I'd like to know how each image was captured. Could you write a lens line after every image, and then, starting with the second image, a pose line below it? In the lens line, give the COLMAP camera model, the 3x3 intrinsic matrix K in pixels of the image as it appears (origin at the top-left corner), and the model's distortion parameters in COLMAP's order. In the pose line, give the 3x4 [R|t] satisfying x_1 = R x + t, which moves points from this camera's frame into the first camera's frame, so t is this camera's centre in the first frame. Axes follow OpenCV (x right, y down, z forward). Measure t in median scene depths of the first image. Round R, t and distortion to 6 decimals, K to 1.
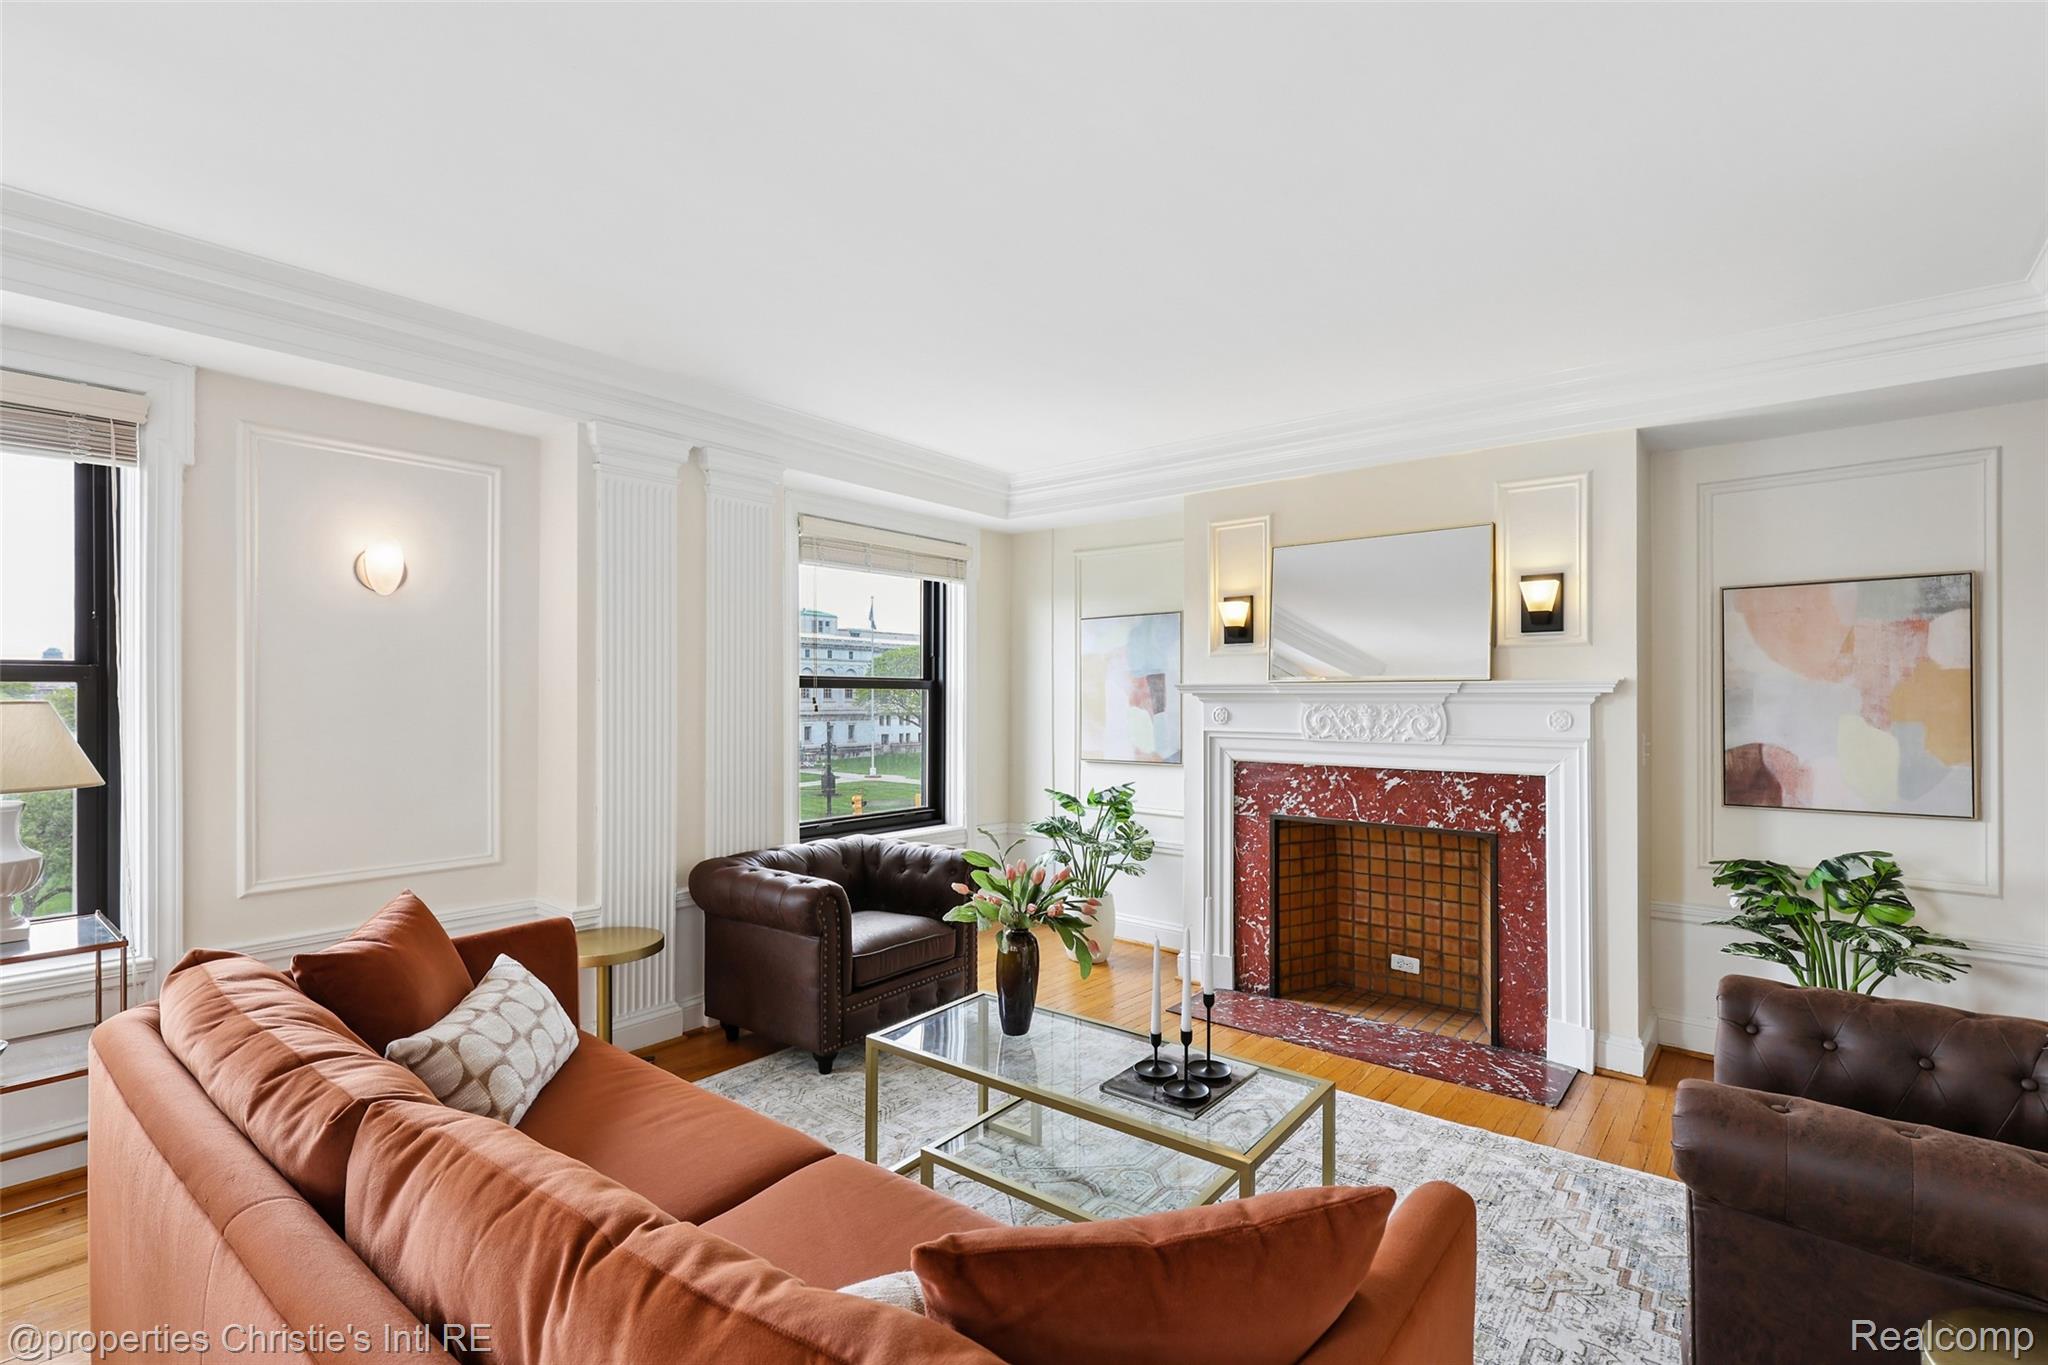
lens RADIAL K [[935.5, 0, 1027.0], [0, 935.5, 695.4], [0, 0, 1]] dist [0.000415, -0.000021]
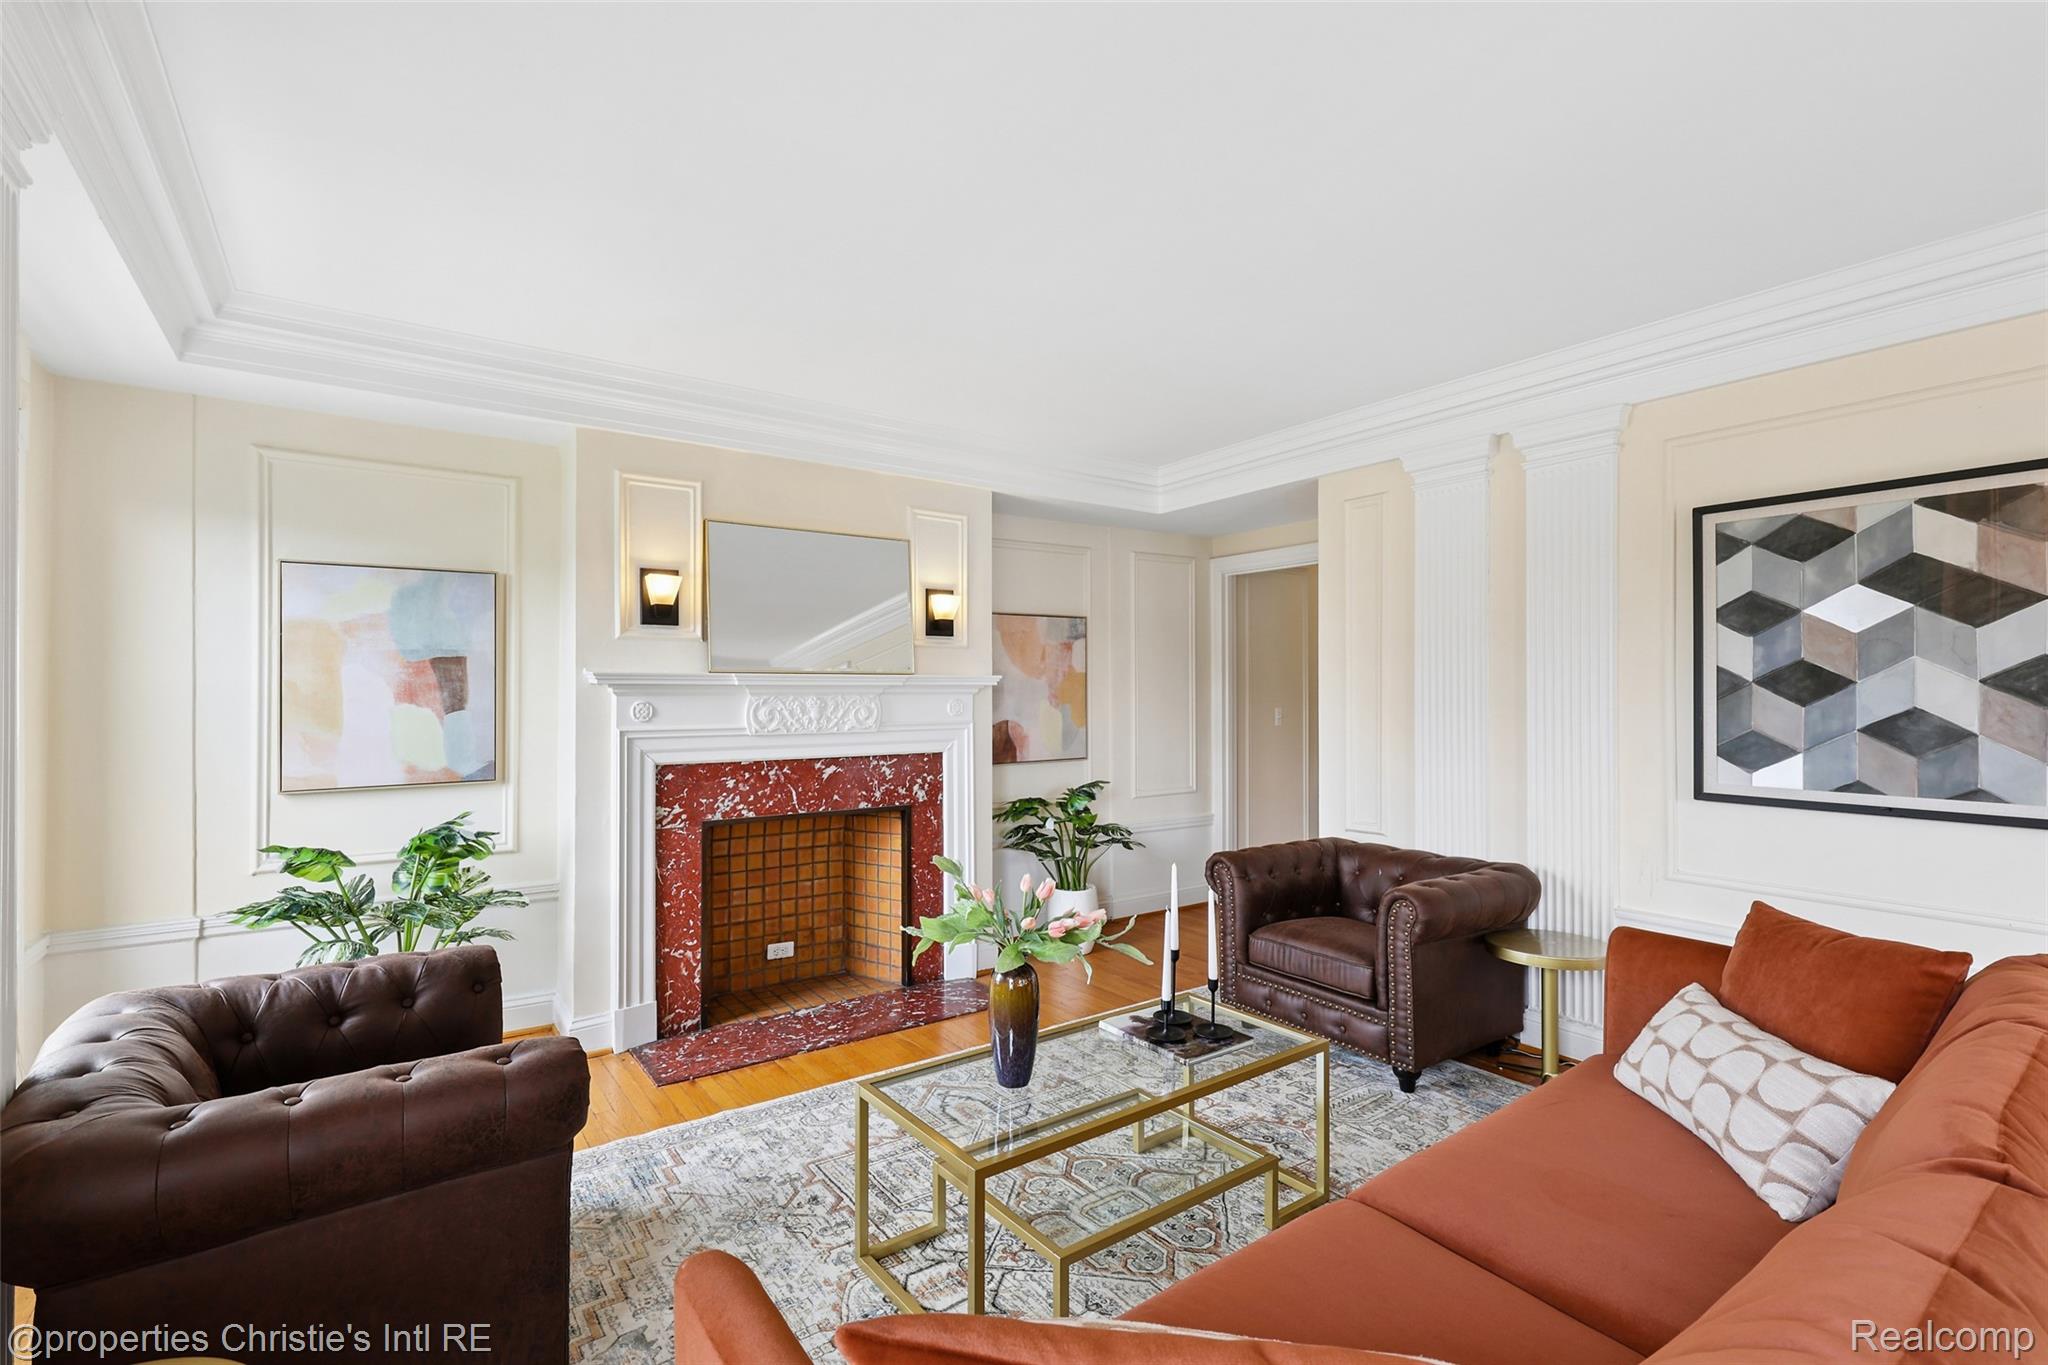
lens RADIAL K [[935.5, 0, 1030.1], [0, 935.5, 686.8], [0, 0, 1]] dist [0.000415, -0.000021]
pose [[0.264228, 0.003072, 0.964455, -0.569654], [0.000034, 0.999995, -0.003195, 0.003009], [-0.964460, 0.000877, 0.264226, 0.524719]]
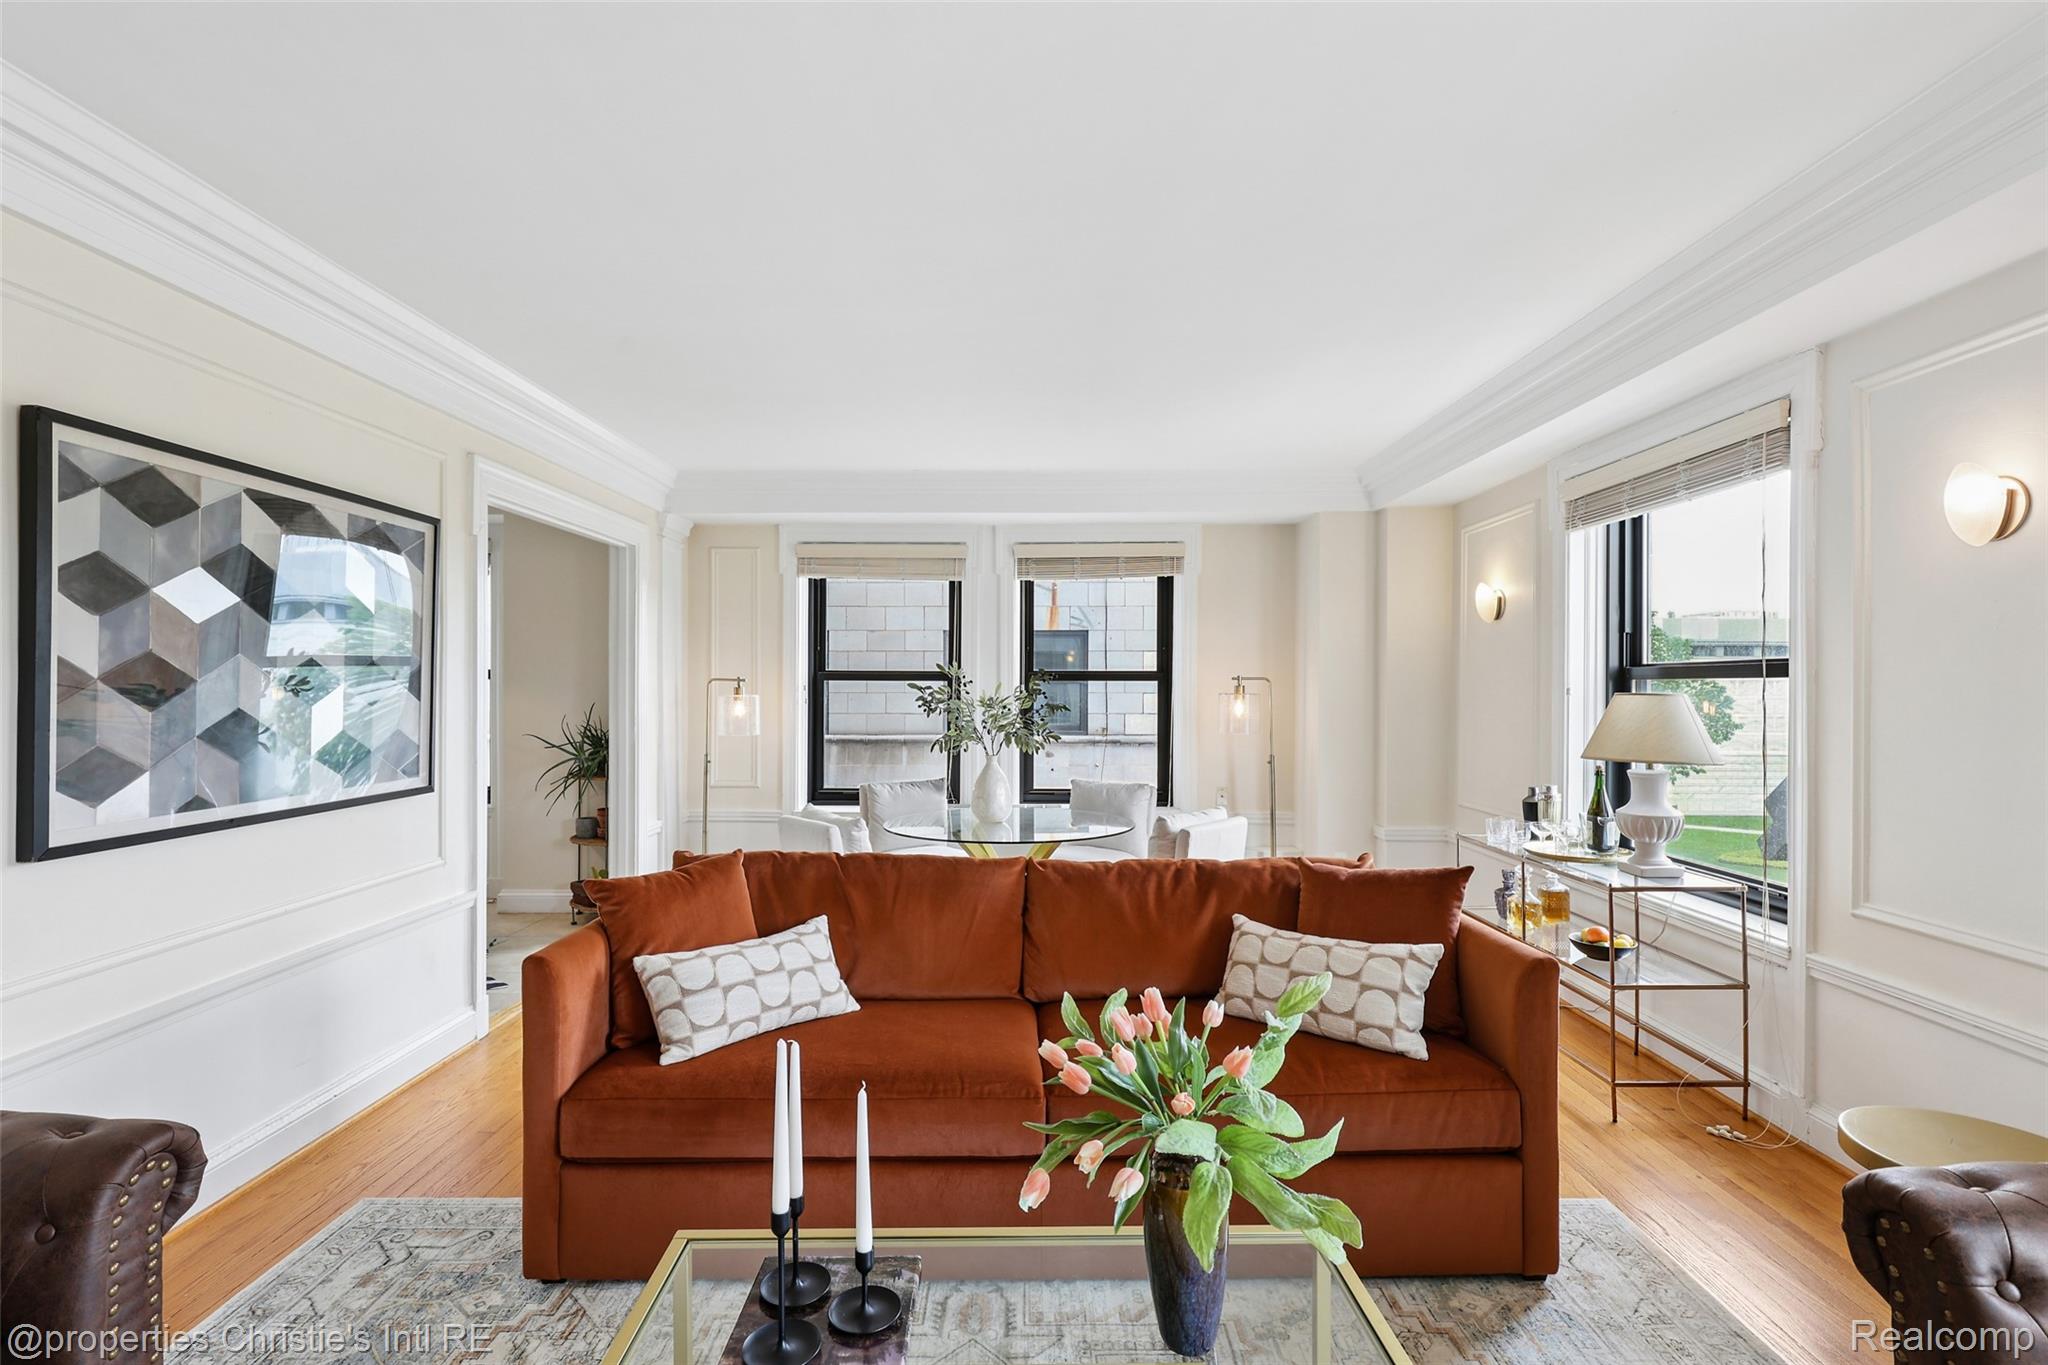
lens RADIAL K [[935.5, 0, 1011.1], [0, 935.5, 688.8], [0, 0, 1]] dist [0.000415, -0.000021]
pose [[-0.786505, -0.000049, -0.617584, 0.262223], [-0.001961, 0.999995, 0.002418, -0.000210], [0.617581, 0.003113, -0.786501, 0.924506]]
